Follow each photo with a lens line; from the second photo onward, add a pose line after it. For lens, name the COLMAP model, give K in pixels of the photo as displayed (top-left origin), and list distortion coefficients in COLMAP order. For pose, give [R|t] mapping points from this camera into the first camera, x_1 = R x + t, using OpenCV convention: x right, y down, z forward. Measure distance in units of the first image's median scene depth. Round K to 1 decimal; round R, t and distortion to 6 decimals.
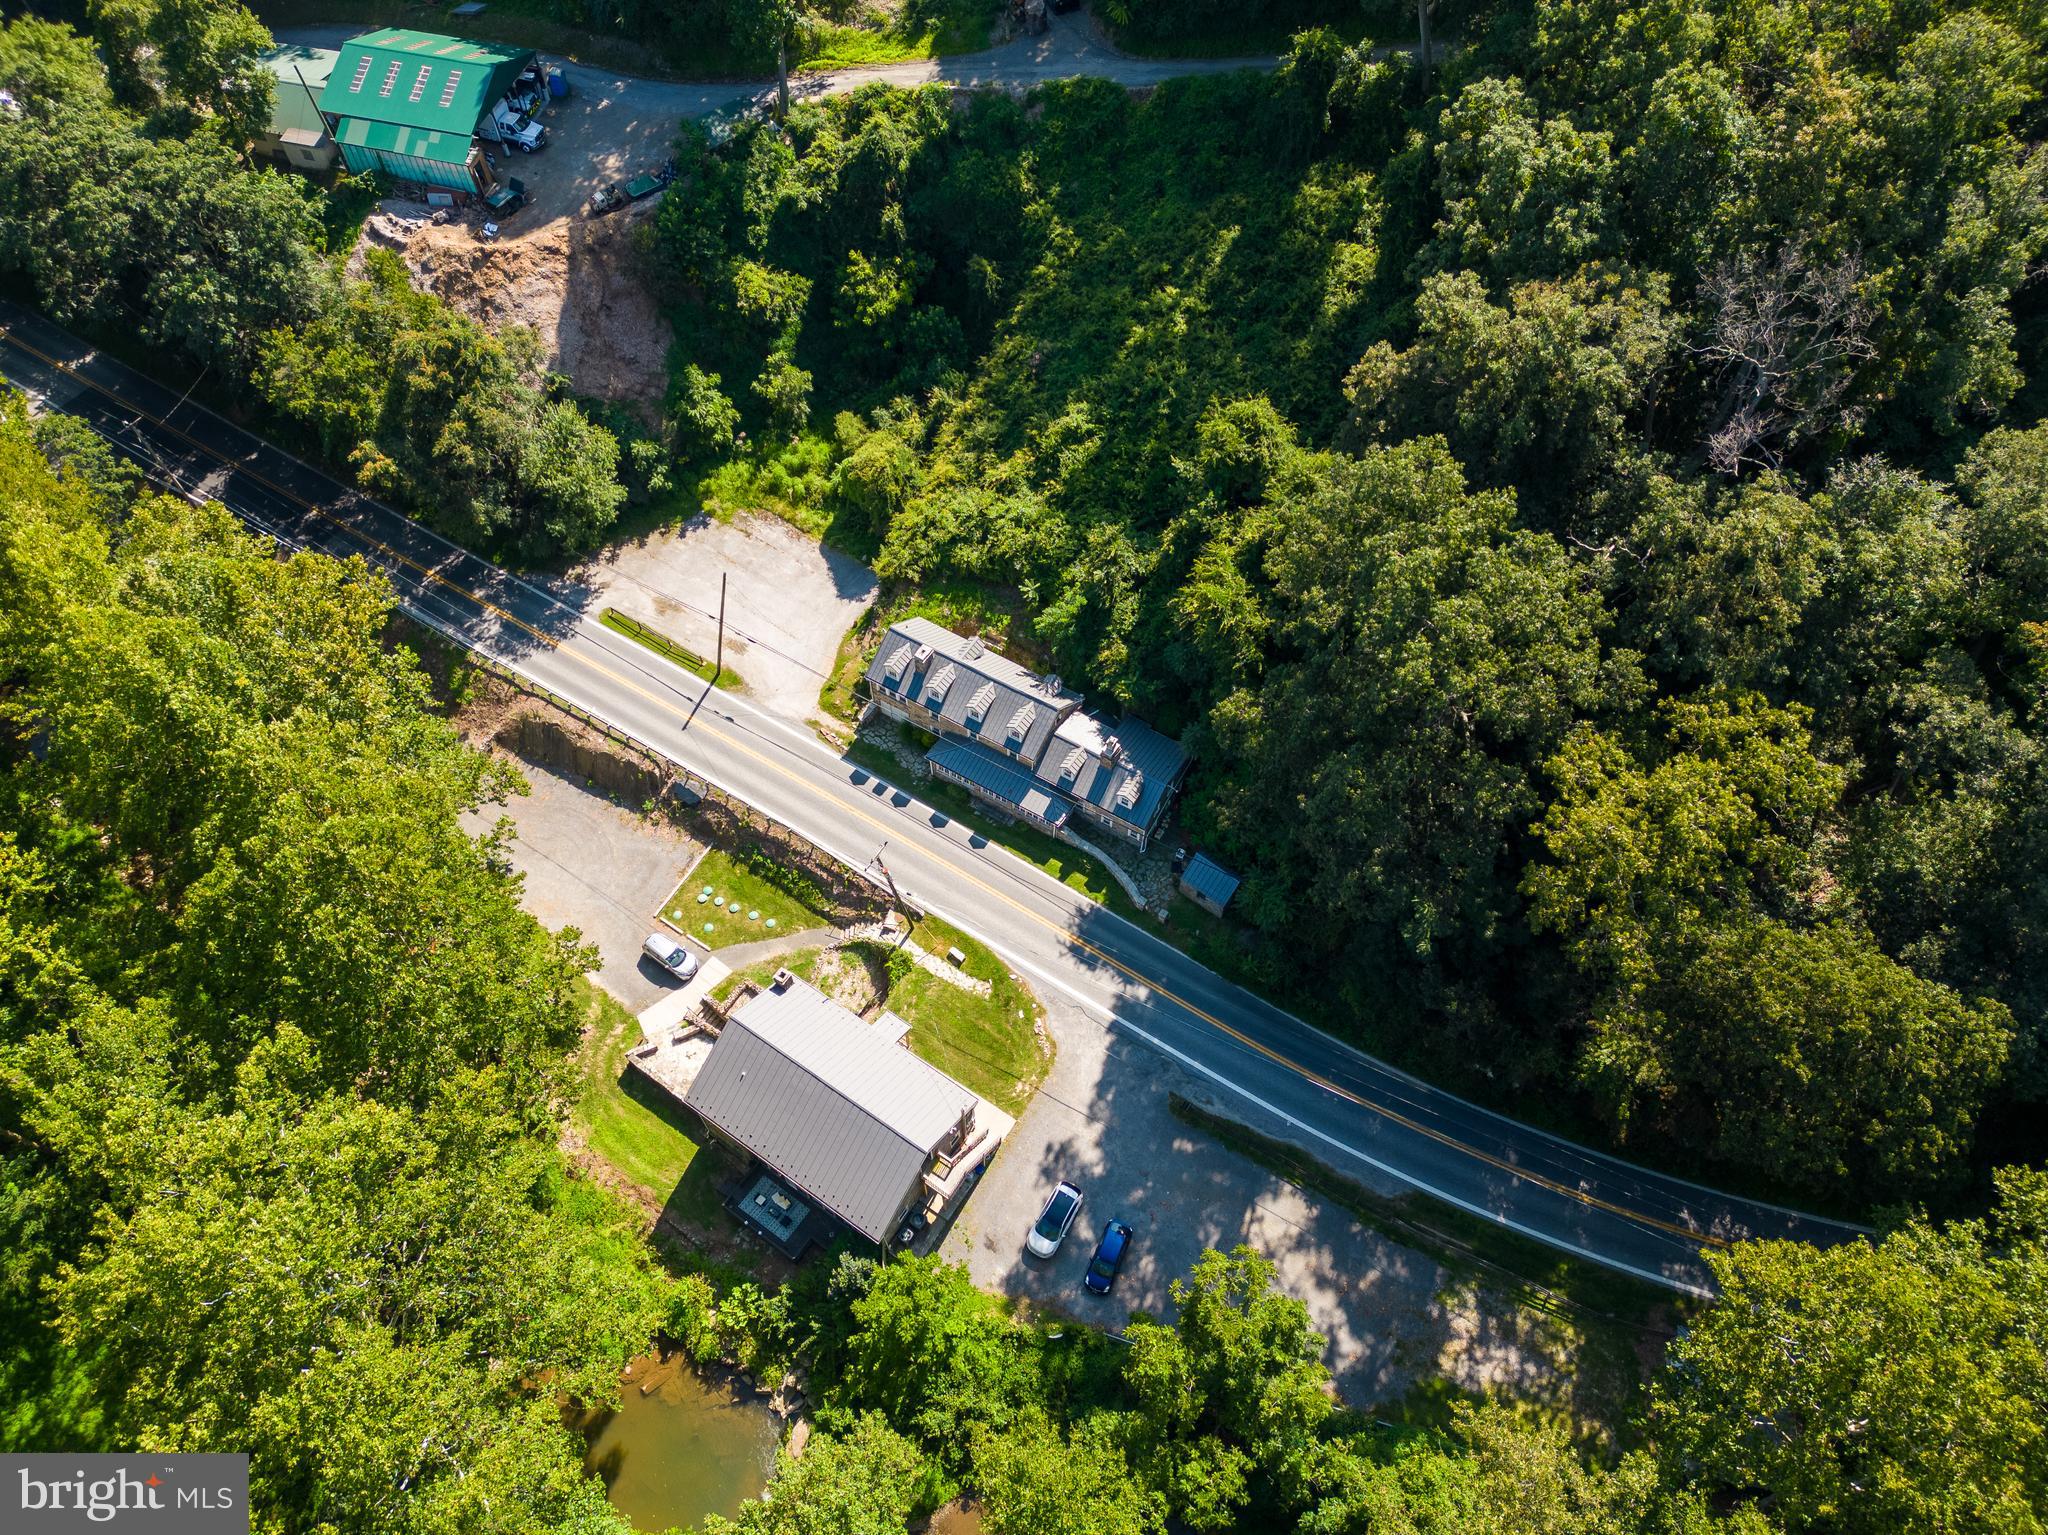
lens RADIAL K [[1429.4, 0, 1029.9], [0, 1429.4, 763.9], [0, 0, 1]] dist [0.095992, -0.108592]
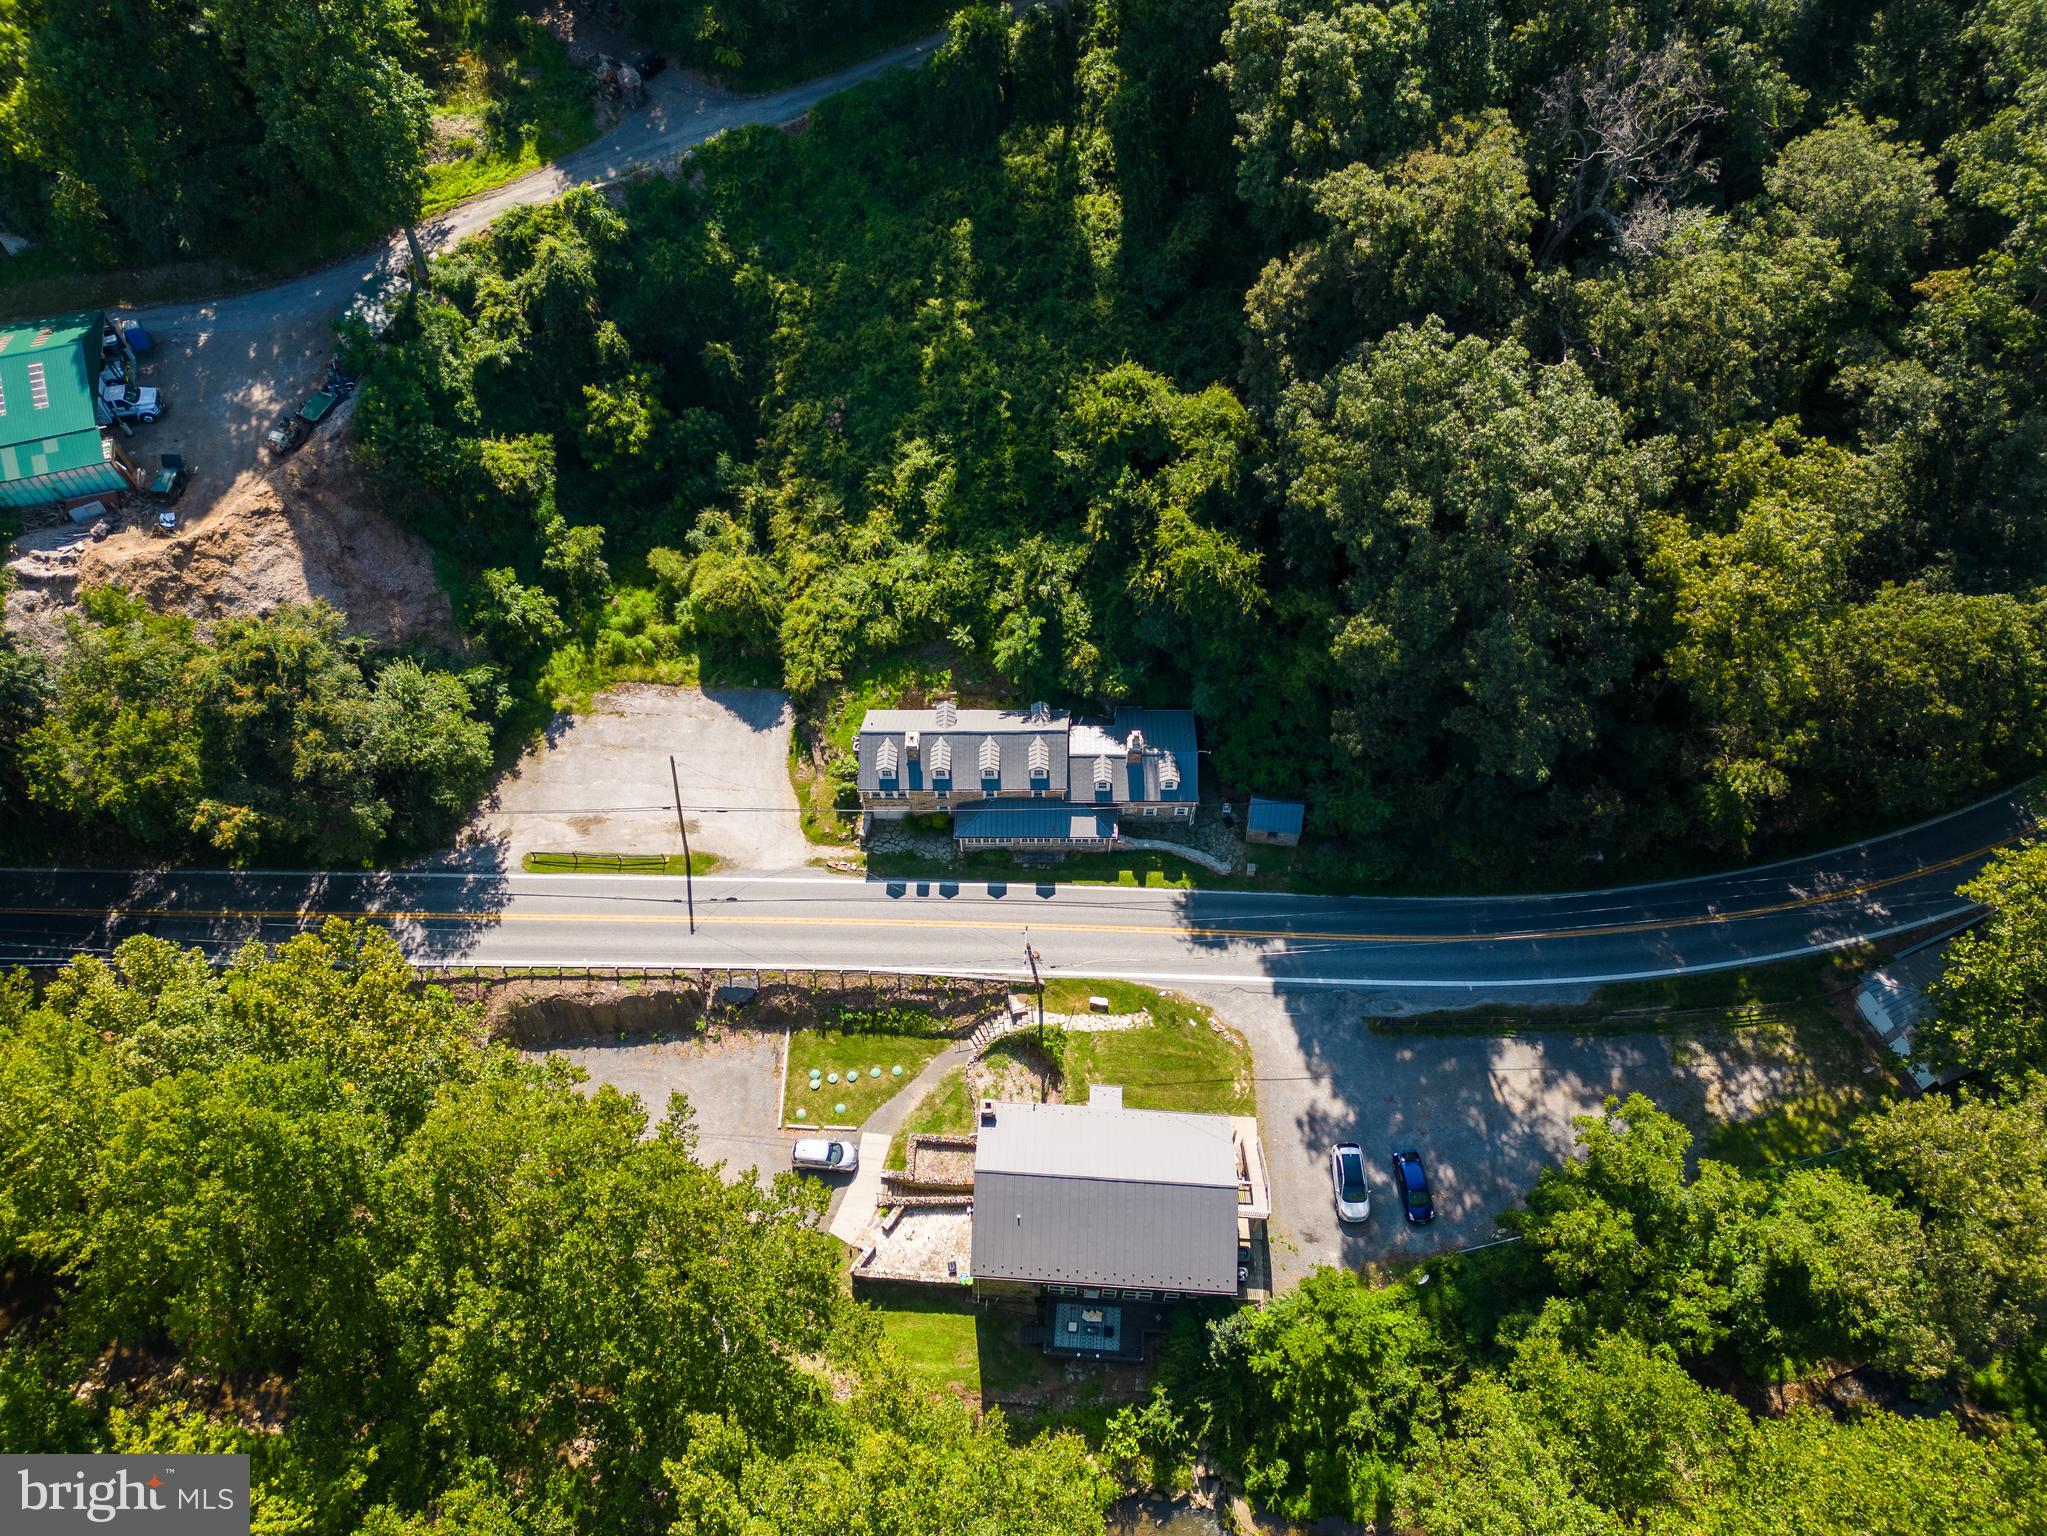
lens RADIAL K [[1428.7, 0, 1029.4], [0, 1428.7, 764.4], [0, 0, 1]] dist [0.095992, -0.108592]
pose [[0.857551, -0.436455, 0.272236, -0.263847], [0.434797, 0.897821, 0.069782, -0.091933], [-0.274876, 0.058526, 0.959697, 0.066583]]
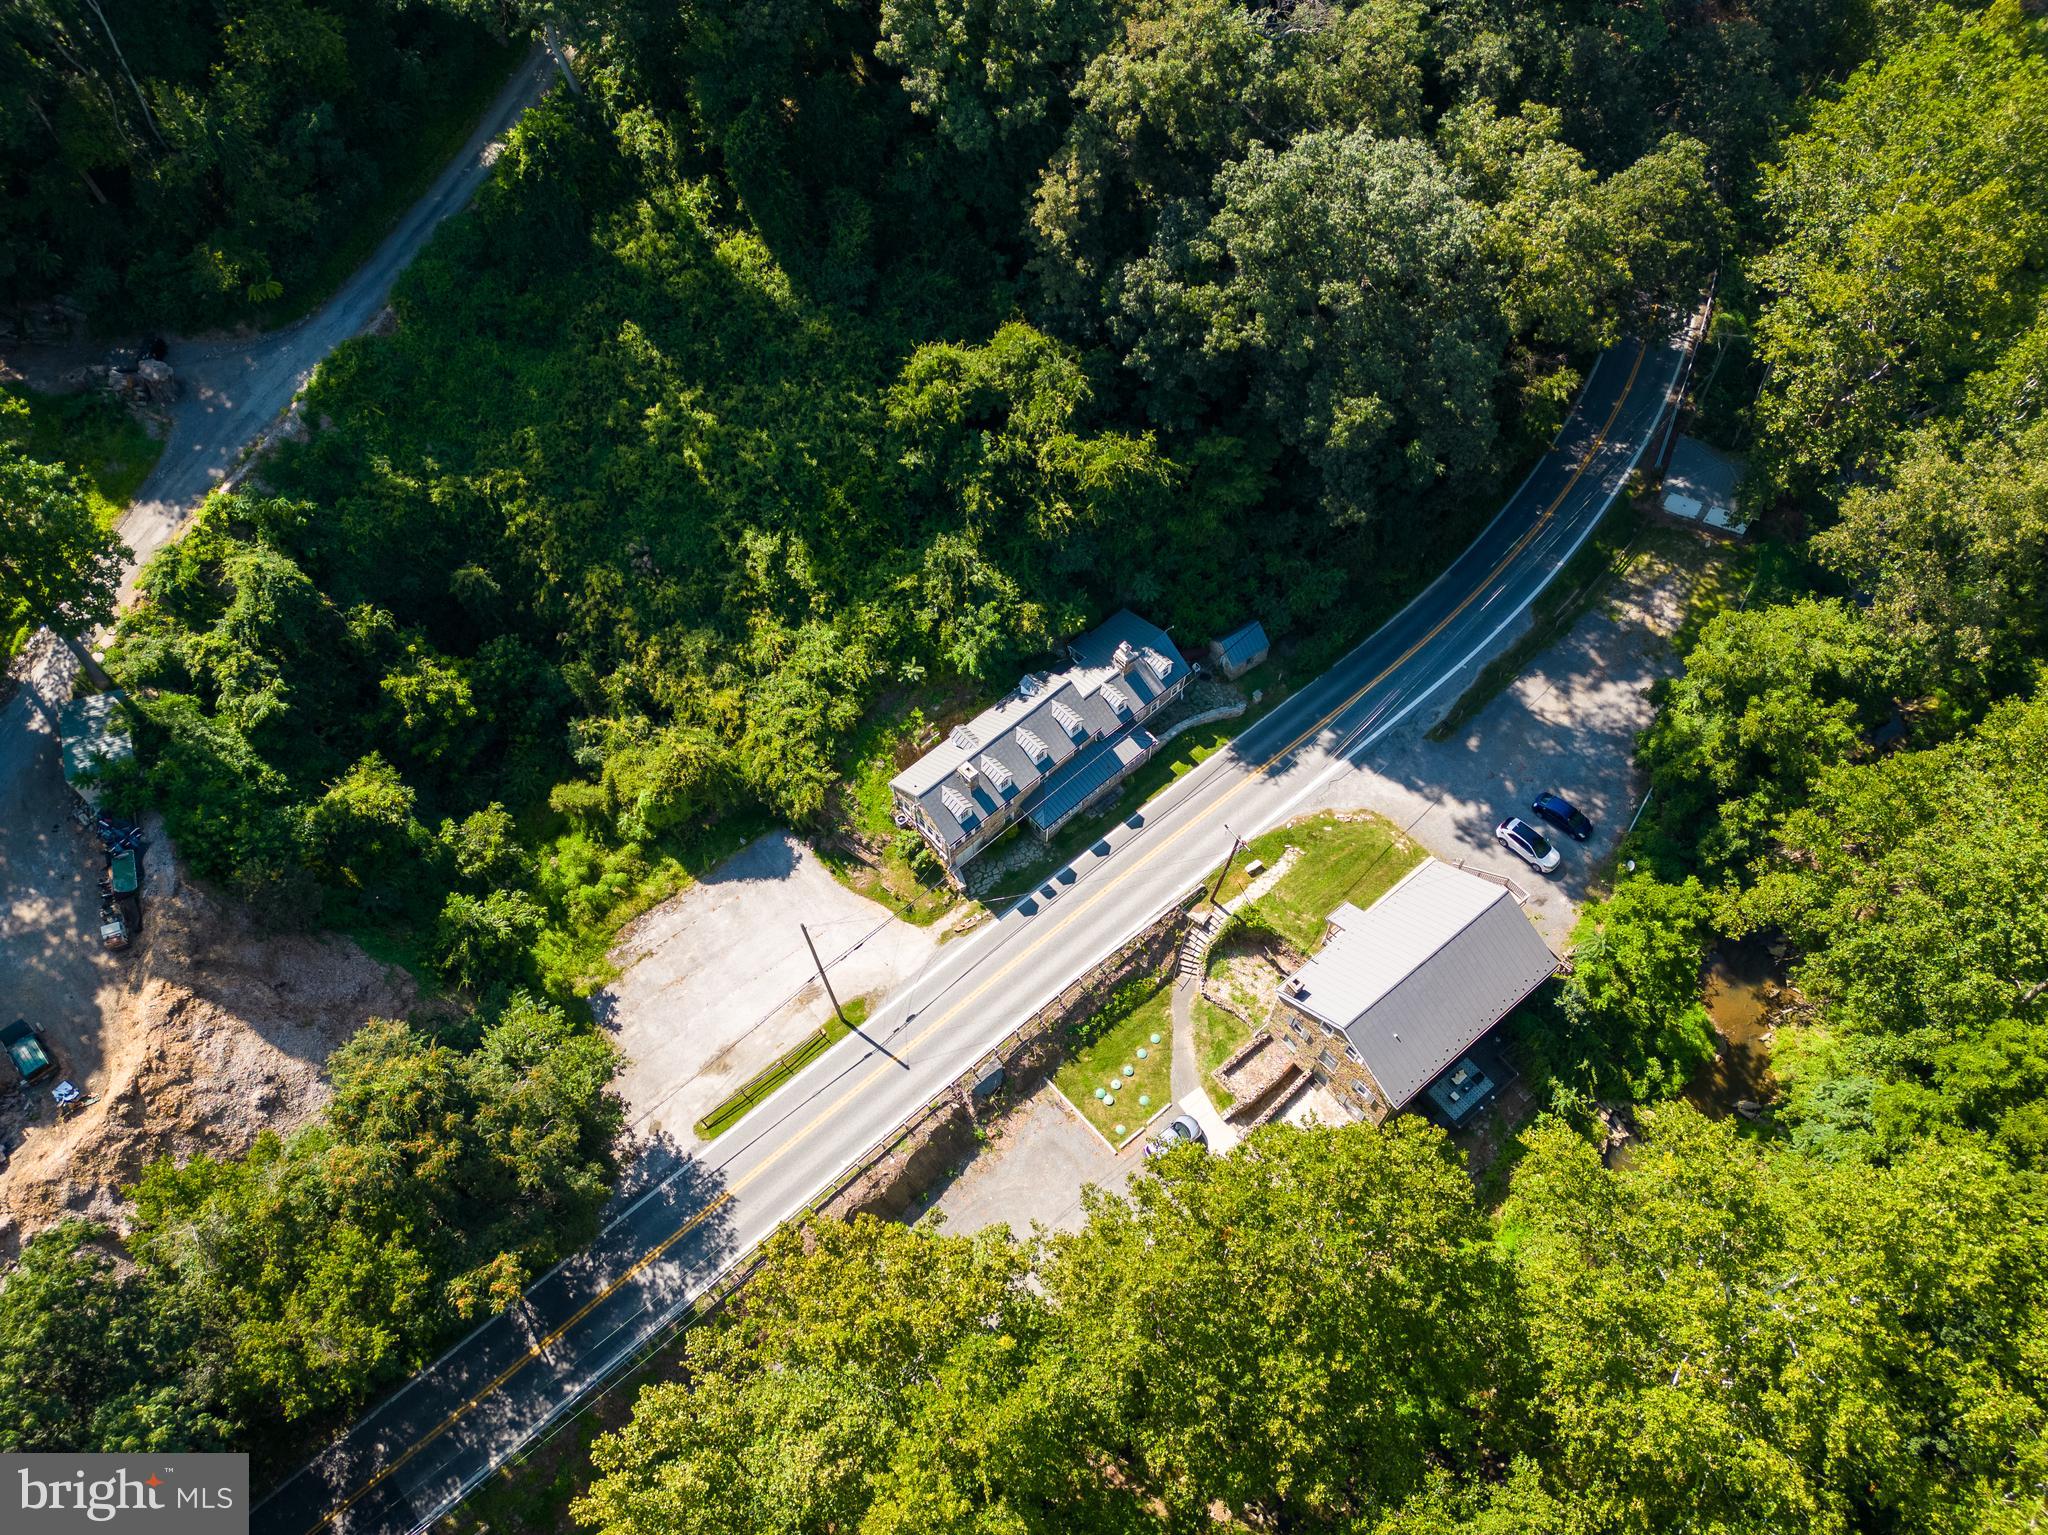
lens RADIAL K [[1429.4, 0, 1029.9], [0, 1429.4, 763.9], [0, 0, 1]] dist [0.095992, -0.108592]
pose [[0.281677, -0.805660, 0.521123, -0.532244], [0.805071, 0.493933, 0.328468, -0.344951], [-0.522034, 0.327019, 0.787743, 0.226246]]
